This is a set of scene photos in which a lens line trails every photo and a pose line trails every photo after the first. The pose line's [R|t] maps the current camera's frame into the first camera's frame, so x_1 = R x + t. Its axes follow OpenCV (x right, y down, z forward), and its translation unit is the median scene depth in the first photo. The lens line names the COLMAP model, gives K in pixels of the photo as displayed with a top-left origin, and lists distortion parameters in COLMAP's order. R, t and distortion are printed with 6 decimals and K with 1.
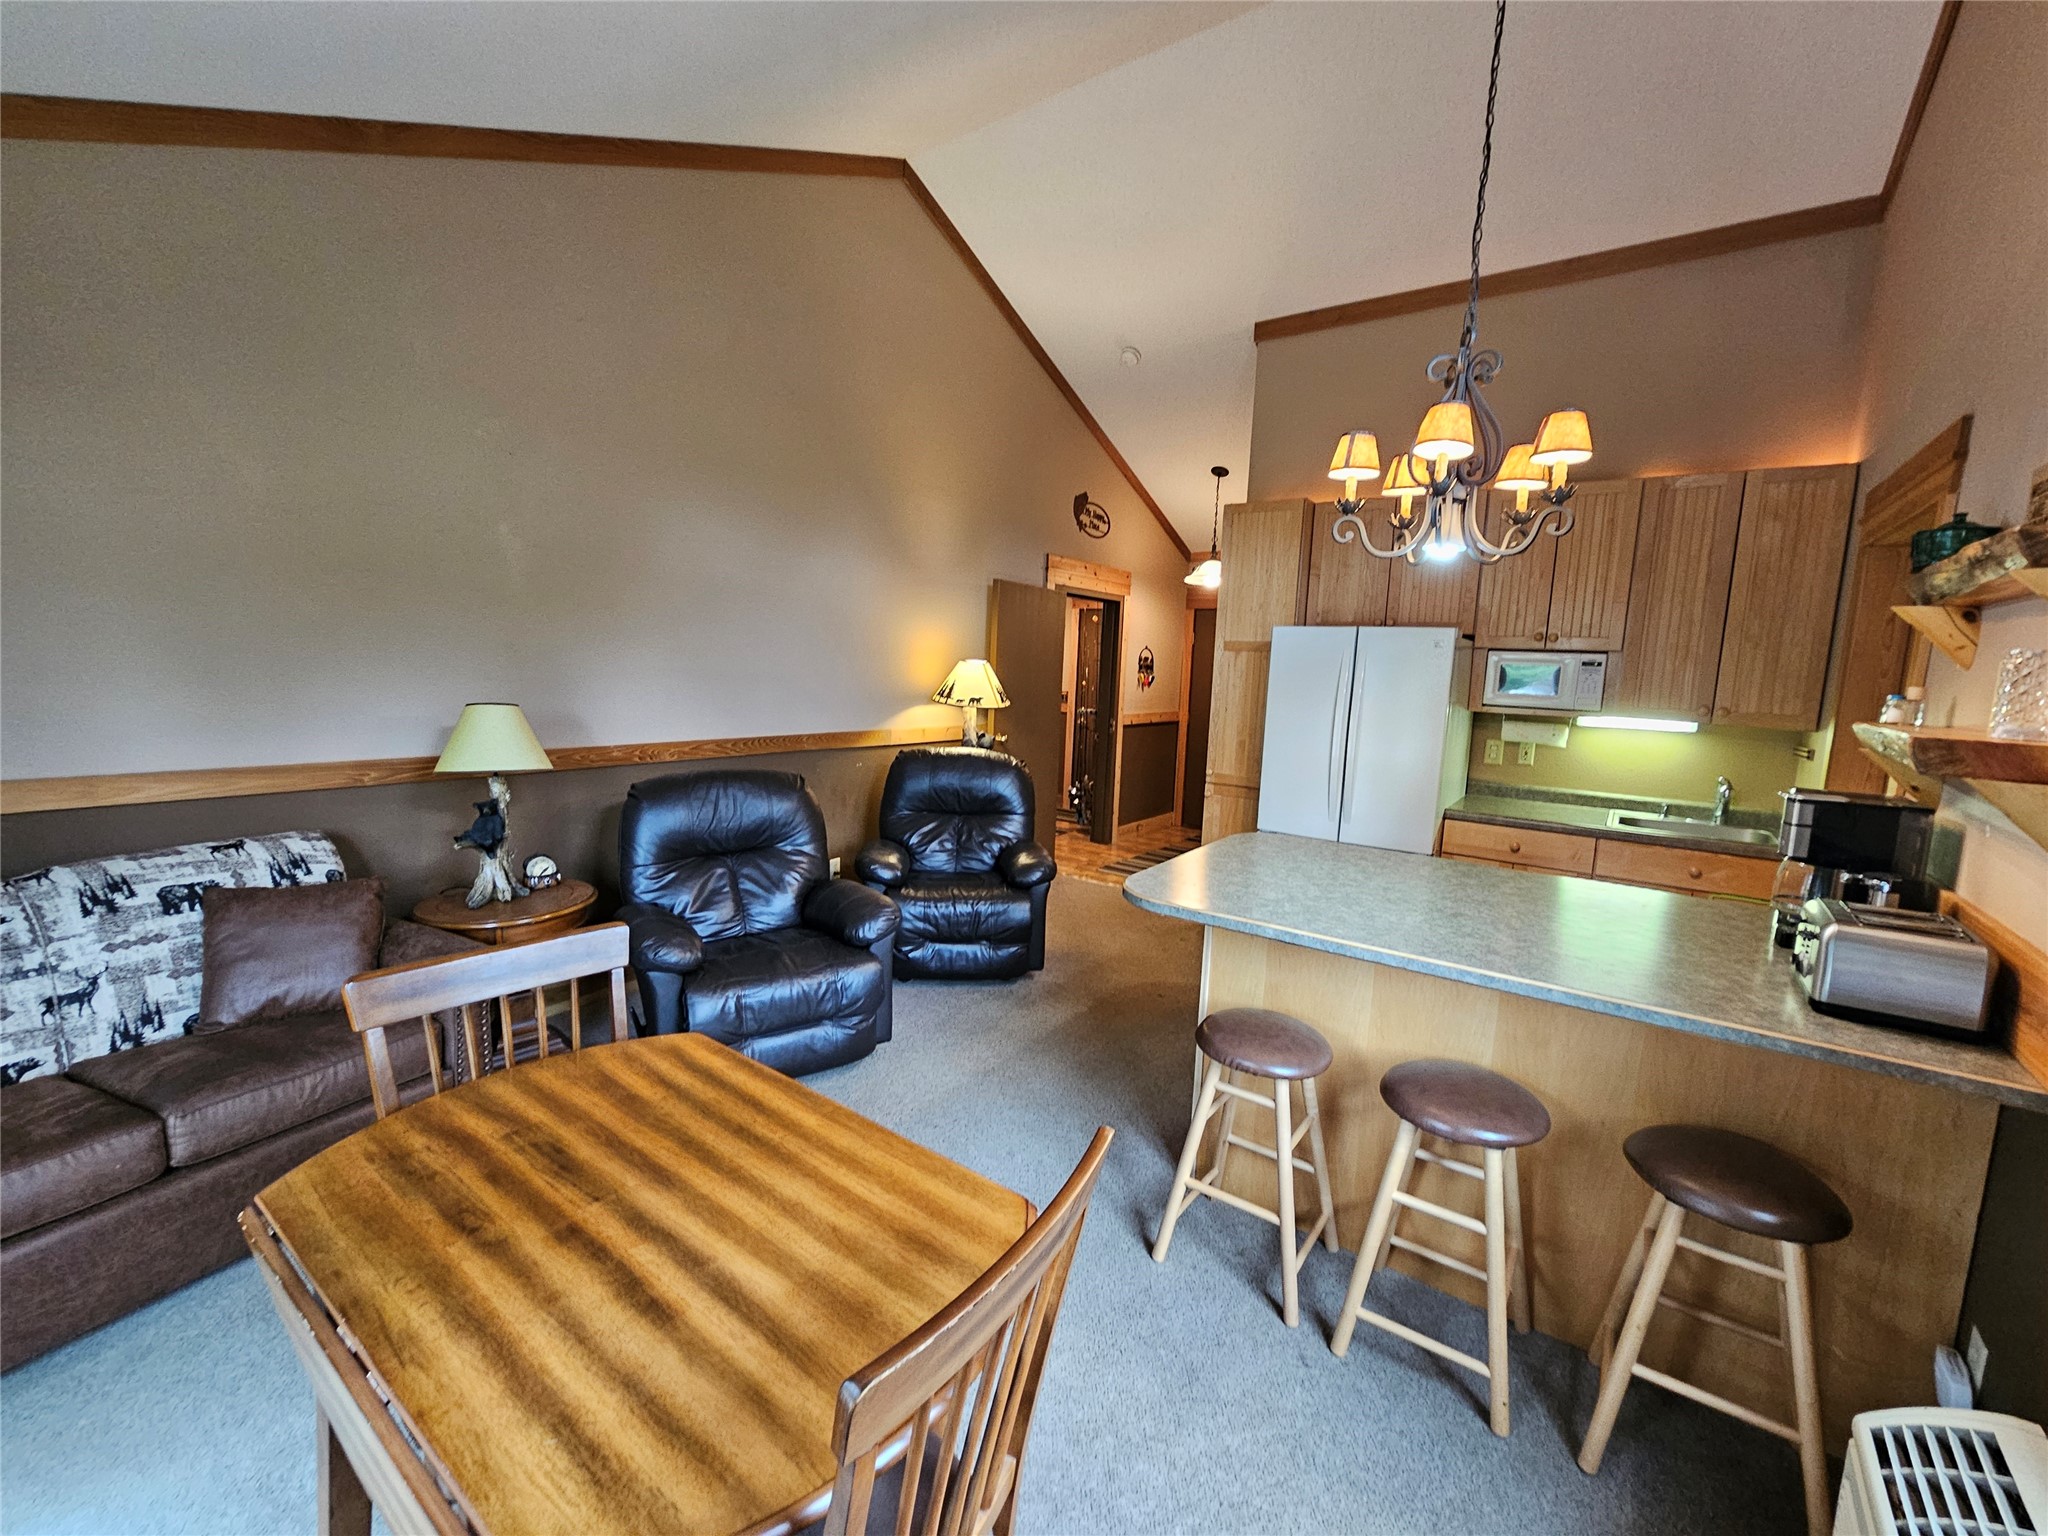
lens RADIAL K [[855.9, 0, 1012.0], [0, 855.9, 767.3], [0, 0, 1]] dist [-0.000274, -0.000033]
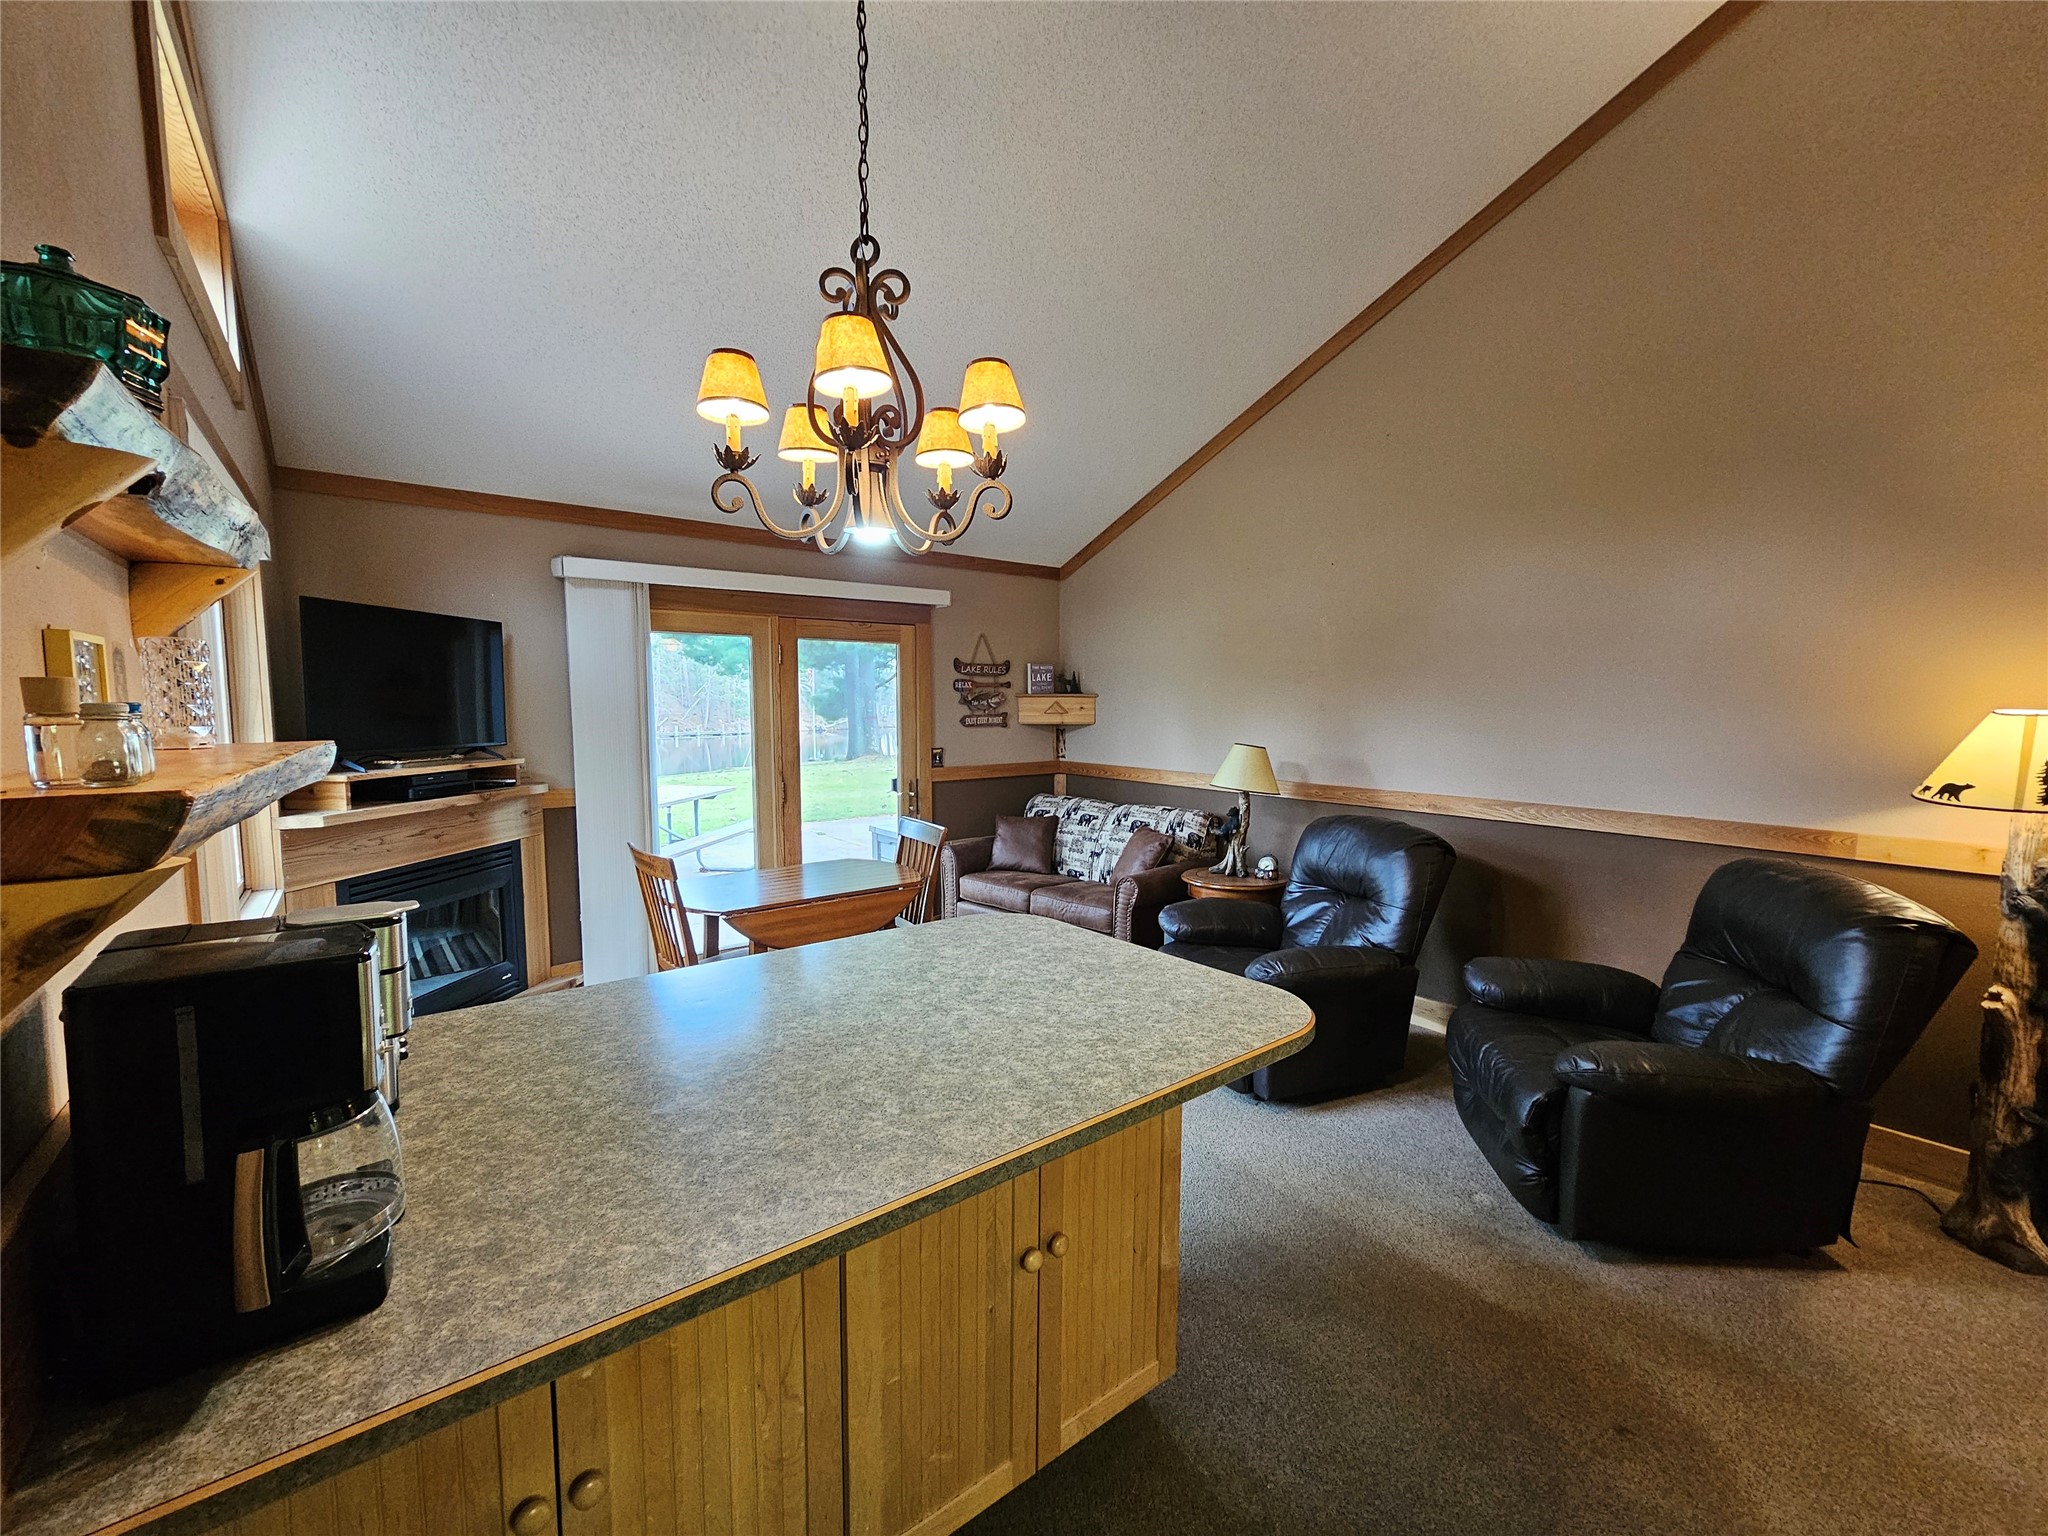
lens RADIAL K [[838.4, 0, 1027.9], [0, 838.4, 776.9], [0, 0, 1]] dist [-0.003948, -0.000292]
pose [[-0.263736, 0.049470, -0.963325, 0.785888], [-0.135305, 0.986913, 0.087725, -0.080735], [0.955058, 0.153479, -0.253591, 0.899178]]
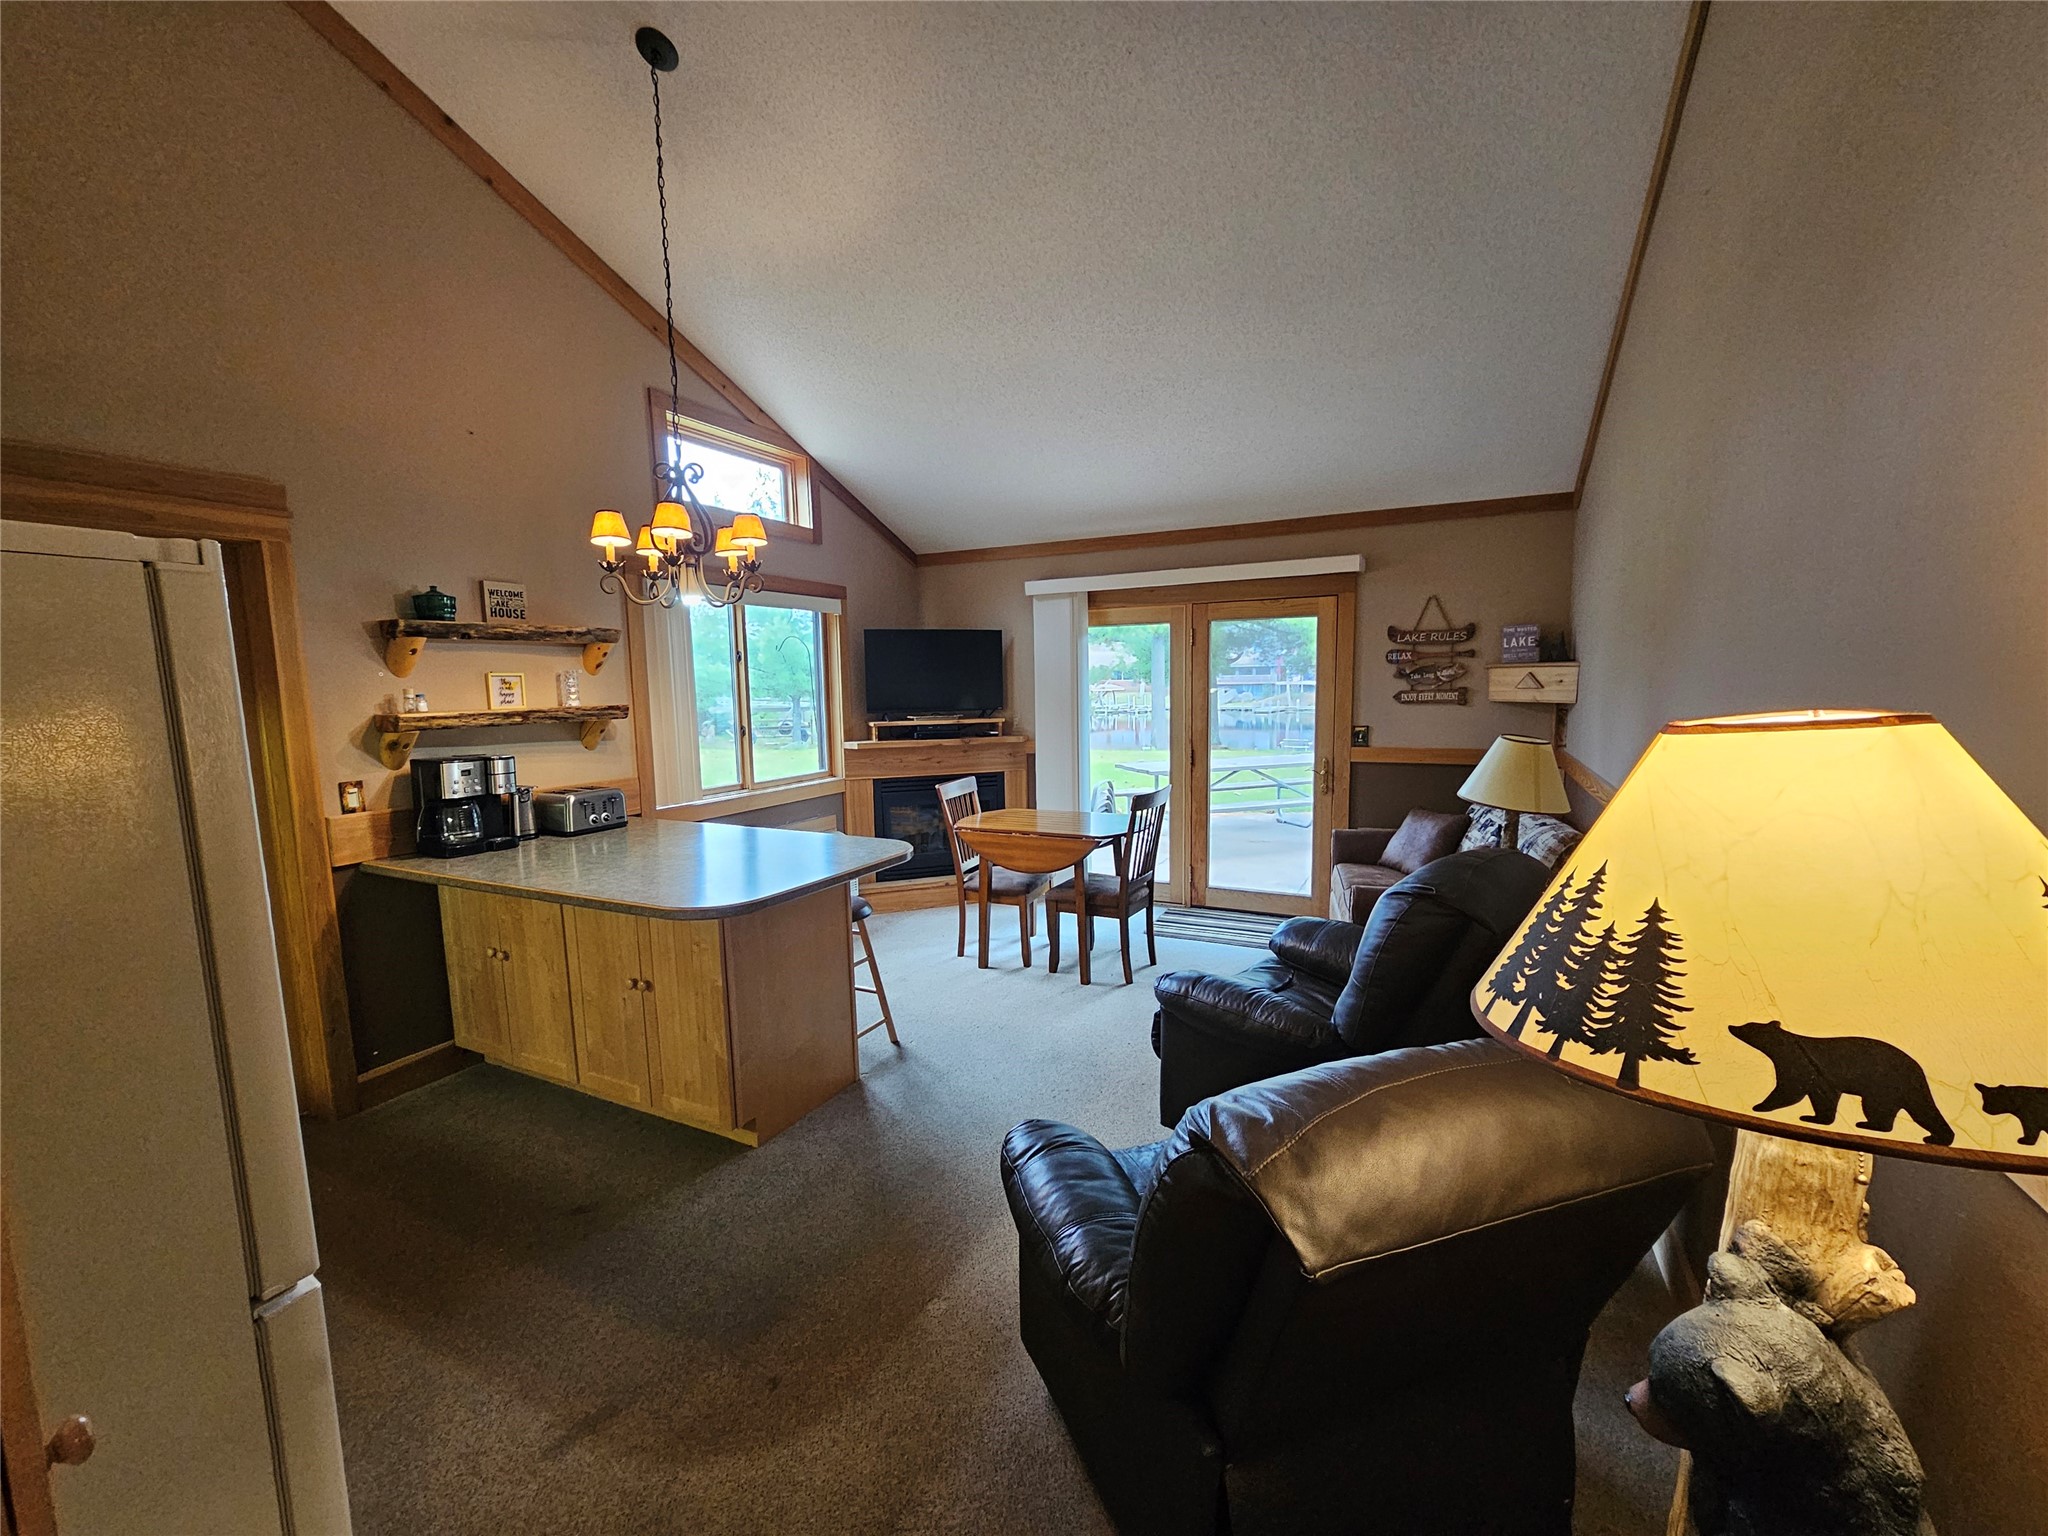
lens RADIAL K [[810.8, 0, 1047.0], [0, 810.8, 774.6], [0, 0, 1]] dist [-0.000601, -0.000153]
pose [[-0.982227, 0.002517, -0.187680, 0.114787], [-0.042999, 0.970301, 0.238050, -0.202682], [0.182706, 0.241889, -0.952947, 1.591773]]
